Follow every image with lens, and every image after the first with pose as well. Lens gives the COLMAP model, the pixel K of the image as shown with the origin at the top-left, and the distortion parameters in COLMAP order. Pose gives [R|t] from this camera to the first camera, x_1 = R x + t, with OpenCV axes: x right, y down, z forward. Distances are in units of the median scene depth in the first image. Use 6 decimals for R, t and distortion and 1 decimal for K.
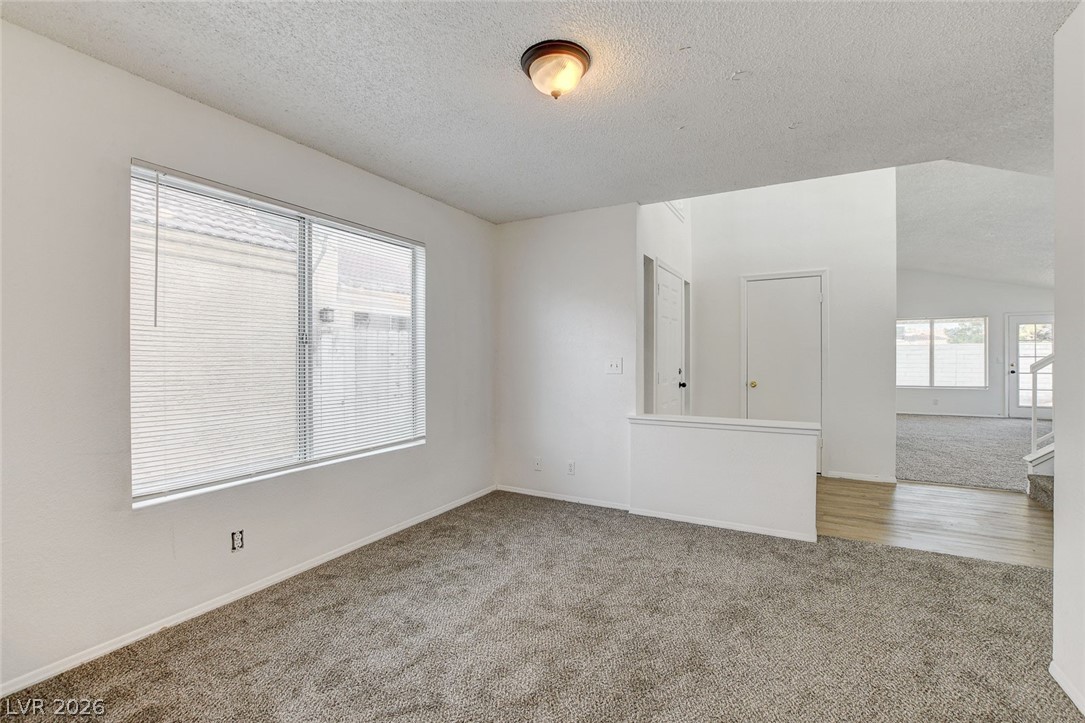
lens RADIAL K [[479.5, 0, 543.0], [0, 479.5, 363.7], [0, 0, 1]] dist [-0.017210, 0.000444]
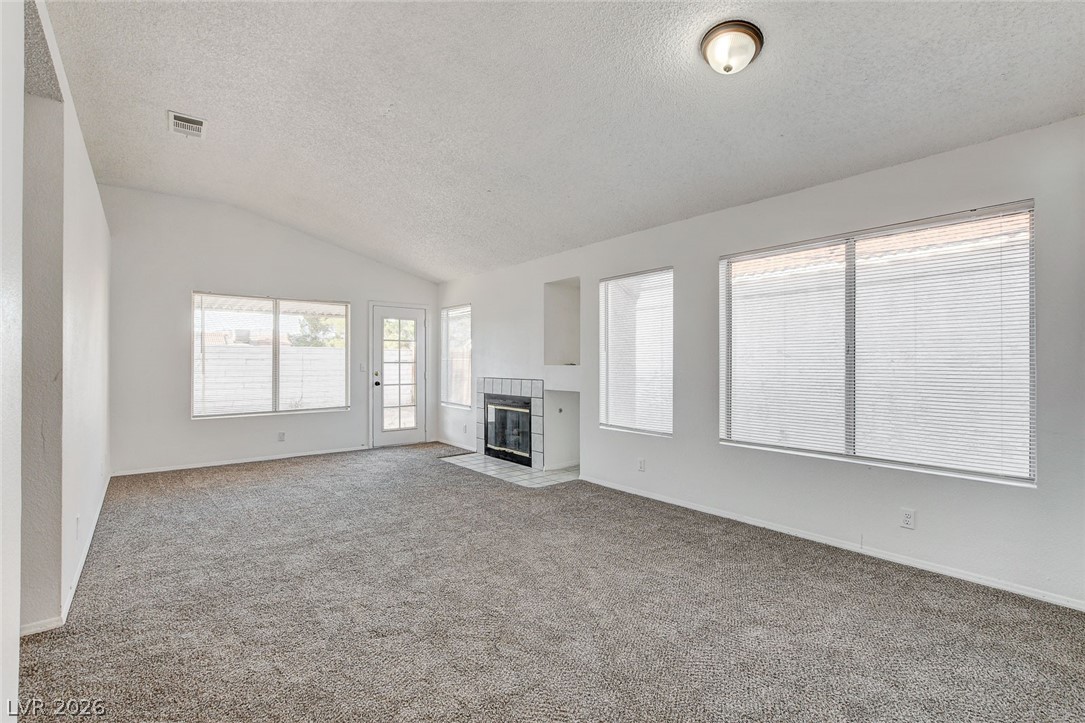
lens RADIAL K [[510.3, 0, 548.4], [0, 510.3, 361.6], [0, 0, 1]] dist [-0.008306, 0.001124]
pose [[0.383248, 0.004250, 0.923635, 1.053807], [0.009254, 0.999922, -0.008441, -0.020460], [-0.923599, 0.011782, 0.383179, 1.281177]]
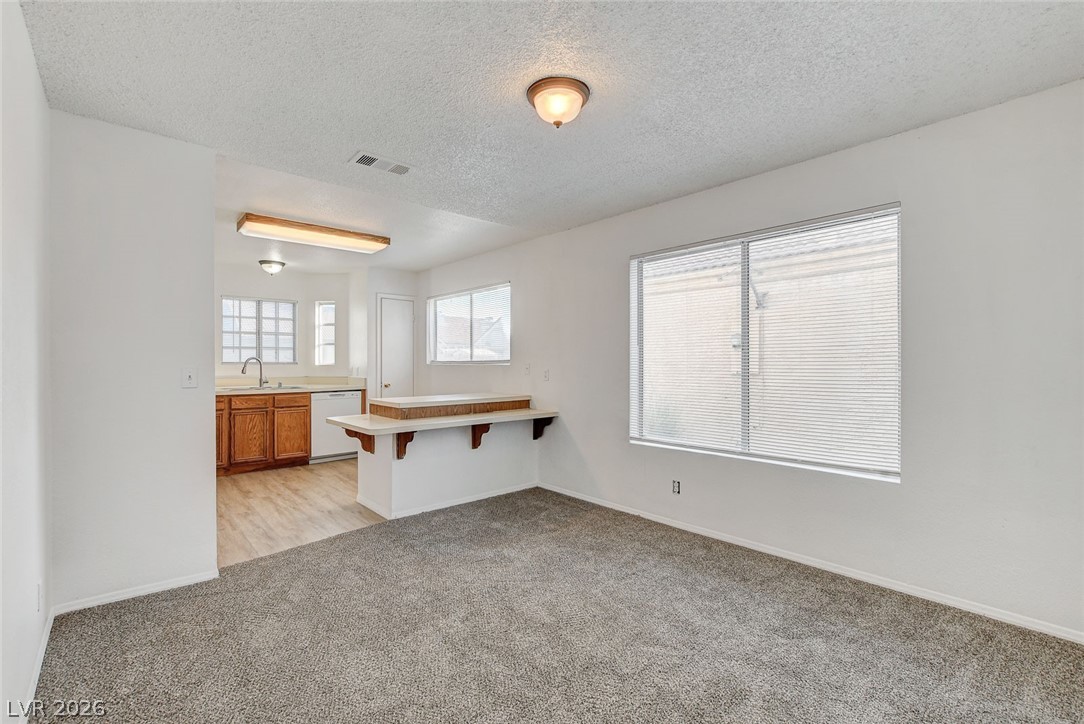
lens RADIAL K [[481.8, 0, 533.8], [0, 481.8, 361.6], [0, 0, 1]] dist [-0.013578, -0.000098]
pose [[-0.339135, 0.001280, -0.940737, 0.634386], [-0.009239, 0.999946, 0.004691, -0.013479], [0.940692, 0.010282, -0.339105, 0.764212]]
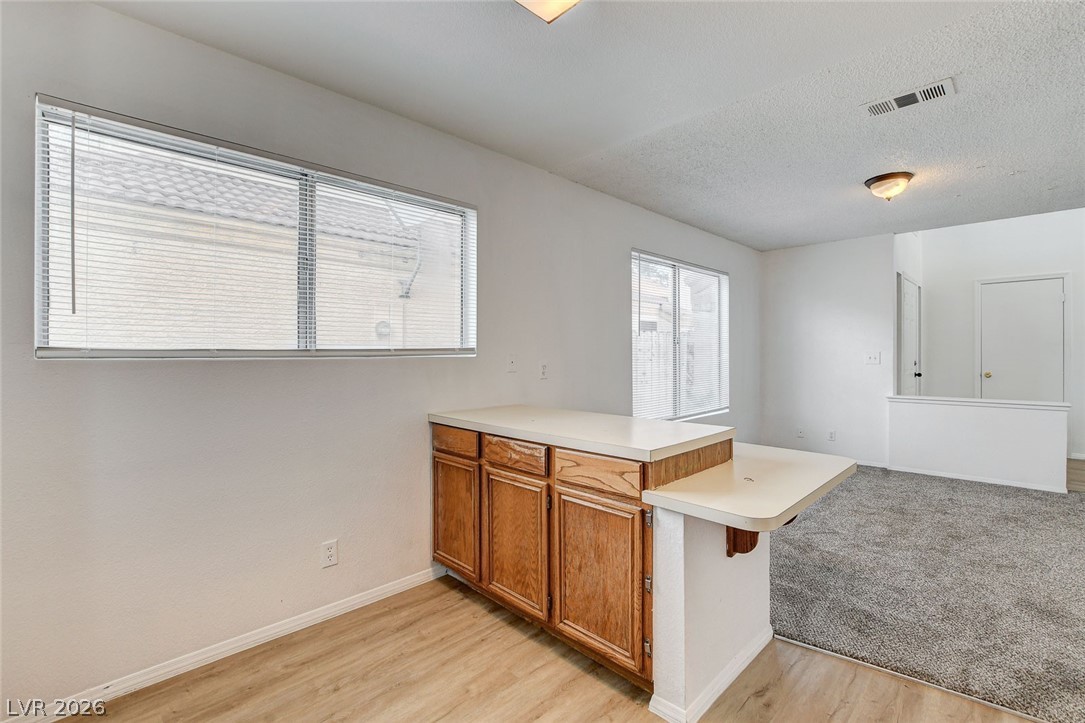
lens RADIAL K [[479.5, 0, 544.9], [0, 479.5, 358.9], [0, 0, 1]] dist [-0.017210, 0.000444]
pose [[0.960490, 0.000741, -0.278314, -0.400027], [-0.000804, 1.000000, -0.000111, 0.008620], [0.278313, 0.000330, 0.960490, -0.574031]]
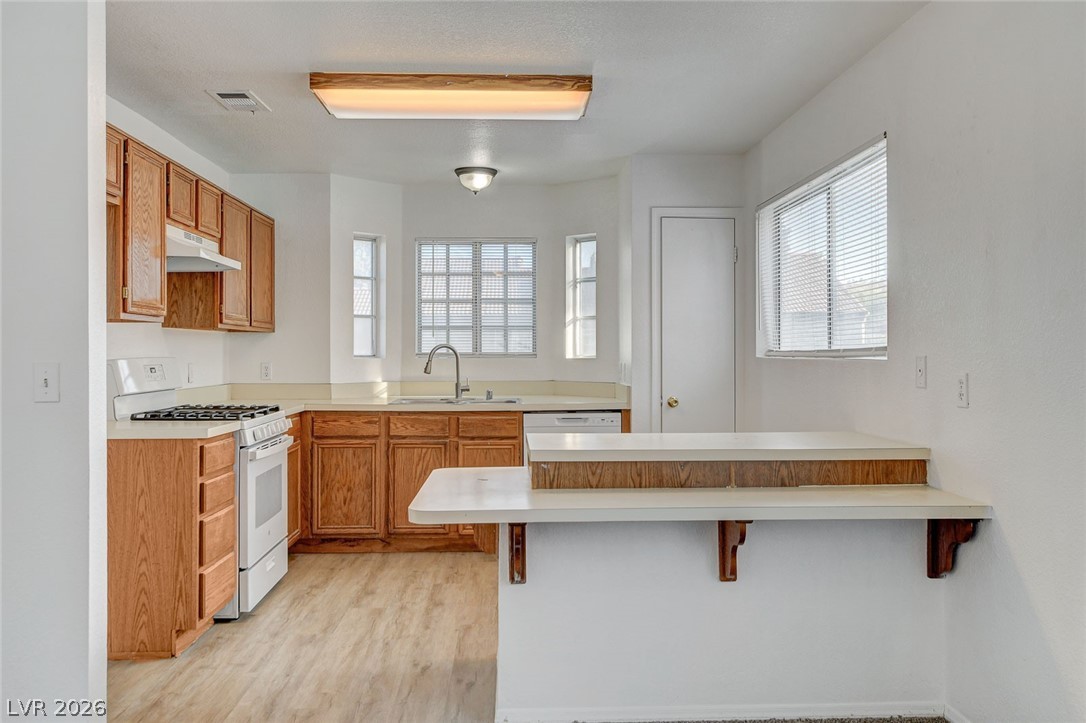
lens RADIAL K [[888.5, 0, 545.9], [0, 888.5, 344.8], [0, 0, 1]] dist [-0.002387, -0.003291]
pose [[-0.853942, -0.002538, -0.520363, 0.118607], [-0.003540, 0.999993, 0.000932, -0.013063], [0.520357, 0.002638, -0.853945, 0.849366]]
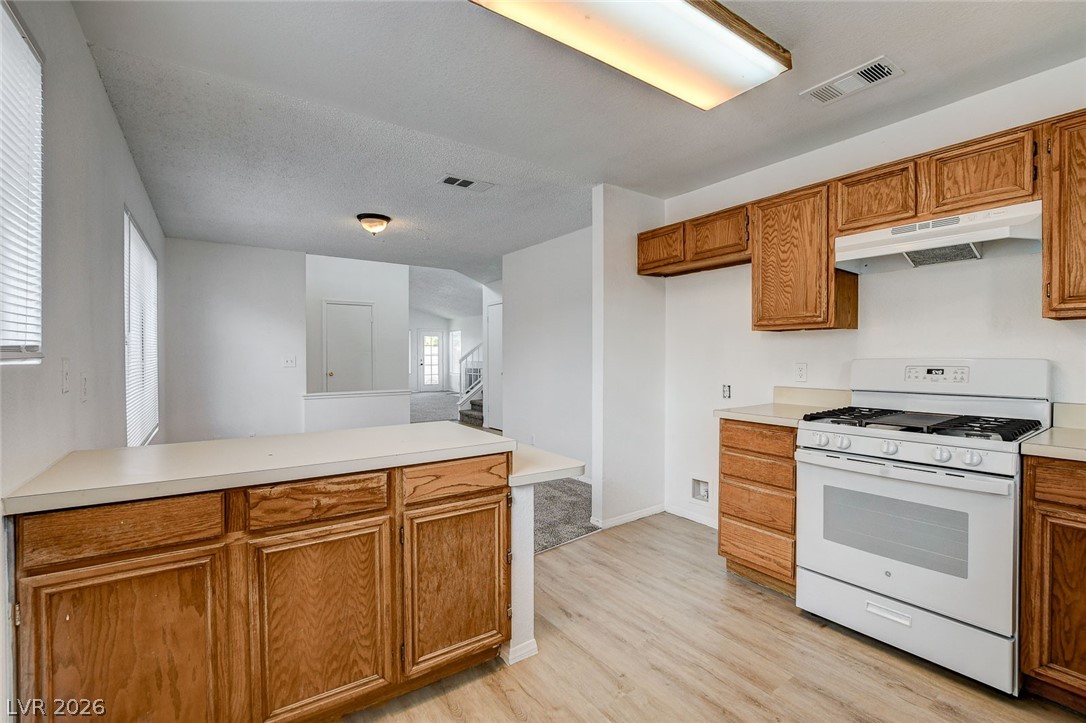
lens RADIAL K [[479.9, 0, 545.2], [0, 479.9, 360.4], [0, 0, 1]] dist [-0.017210, 0.000444]
pose [[0.439604, -0.008006, 0.898156, -0.911363], [0.010247, 0.999940, 0.003897, 0.004146], [-0.898133, 0.007491, 0.439660, -0.369909]]
